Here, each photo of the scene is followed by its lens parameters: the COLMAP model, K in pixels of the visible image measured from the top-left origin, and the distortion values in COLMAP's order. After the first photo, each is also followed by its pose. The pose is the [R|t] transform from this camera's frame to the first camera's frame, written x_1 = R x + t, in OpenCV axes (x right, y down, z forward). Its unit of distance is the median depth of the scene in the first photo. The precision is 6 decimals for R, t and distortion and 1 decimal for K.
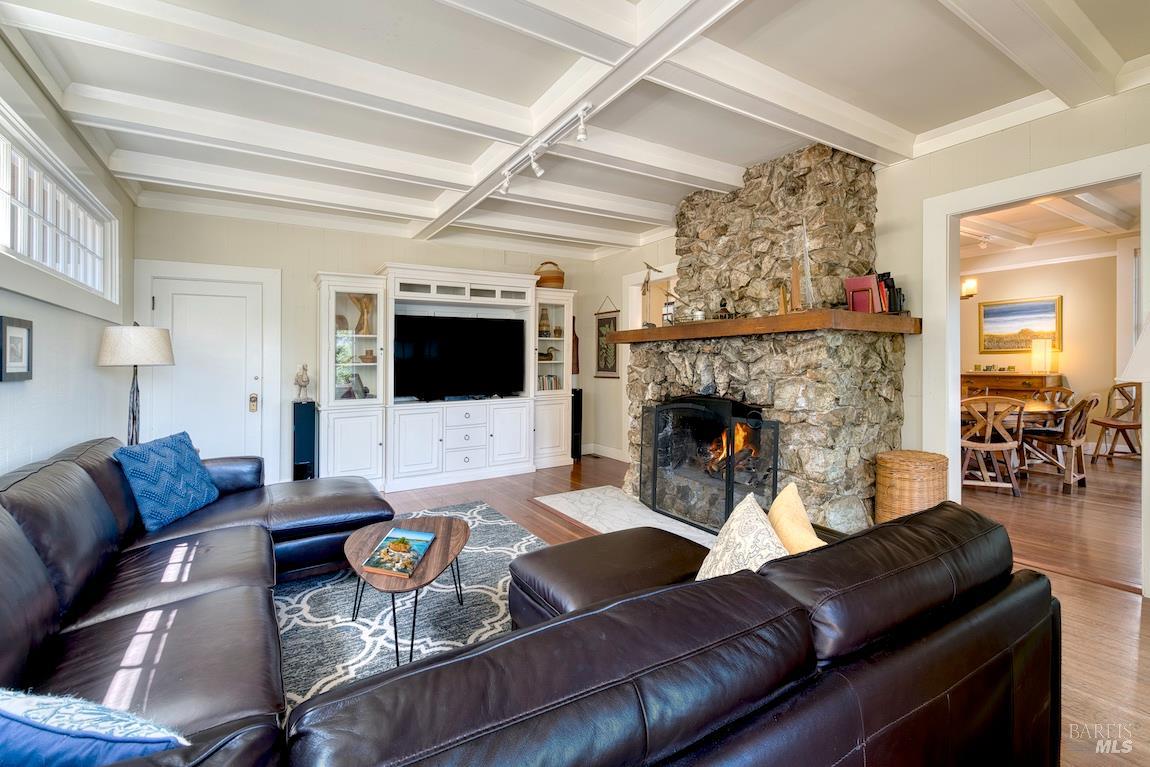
lens RADIAL K [[498.0, 0, 579.8], [0, 498.0, 363.2], [0, 0, 1]] dist [0.015978, -0.008262]
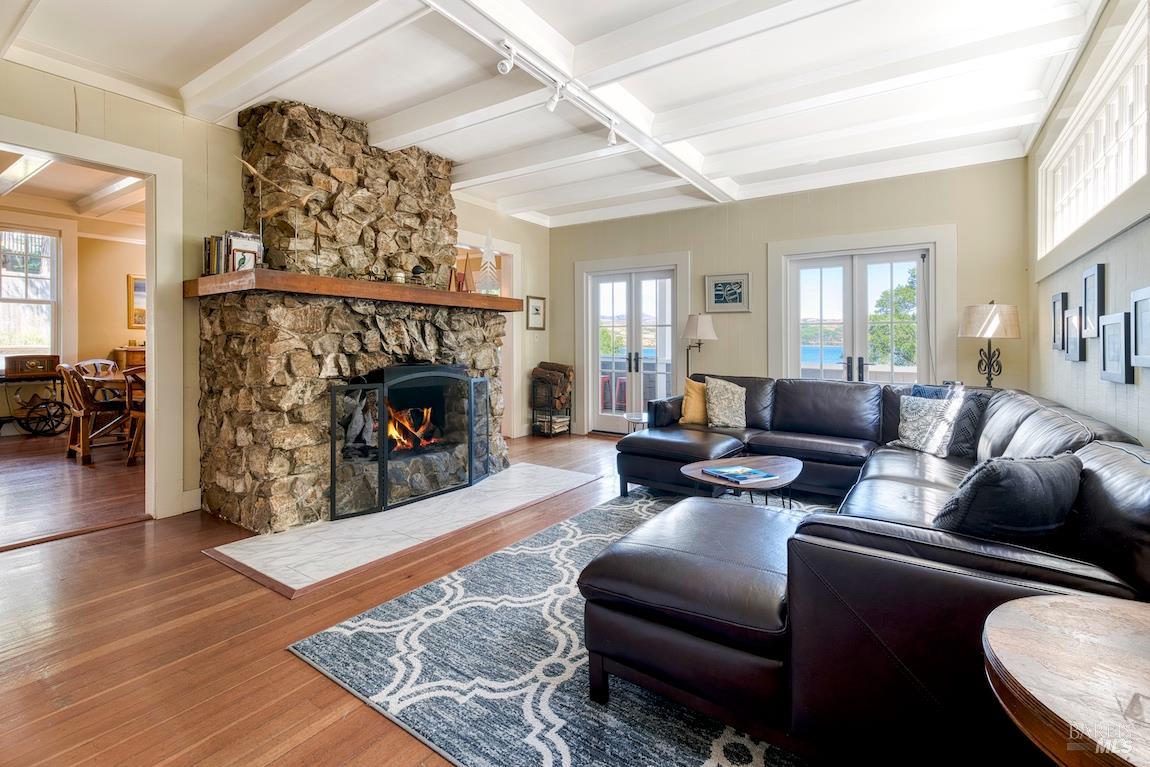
lens RADIAL K [[498.0, 0, 579.8], [0, 498.0, 363.2], [0, 0, 1]] dist [0.015978, -0.008262]
pose [[-0.381209, -0.027333, 0.924085, -0.764818], [-0.000977, 0.999574, 0.029163, 0.035577], [-0.924488, 0.010214, -0.381073, 1.080965]]
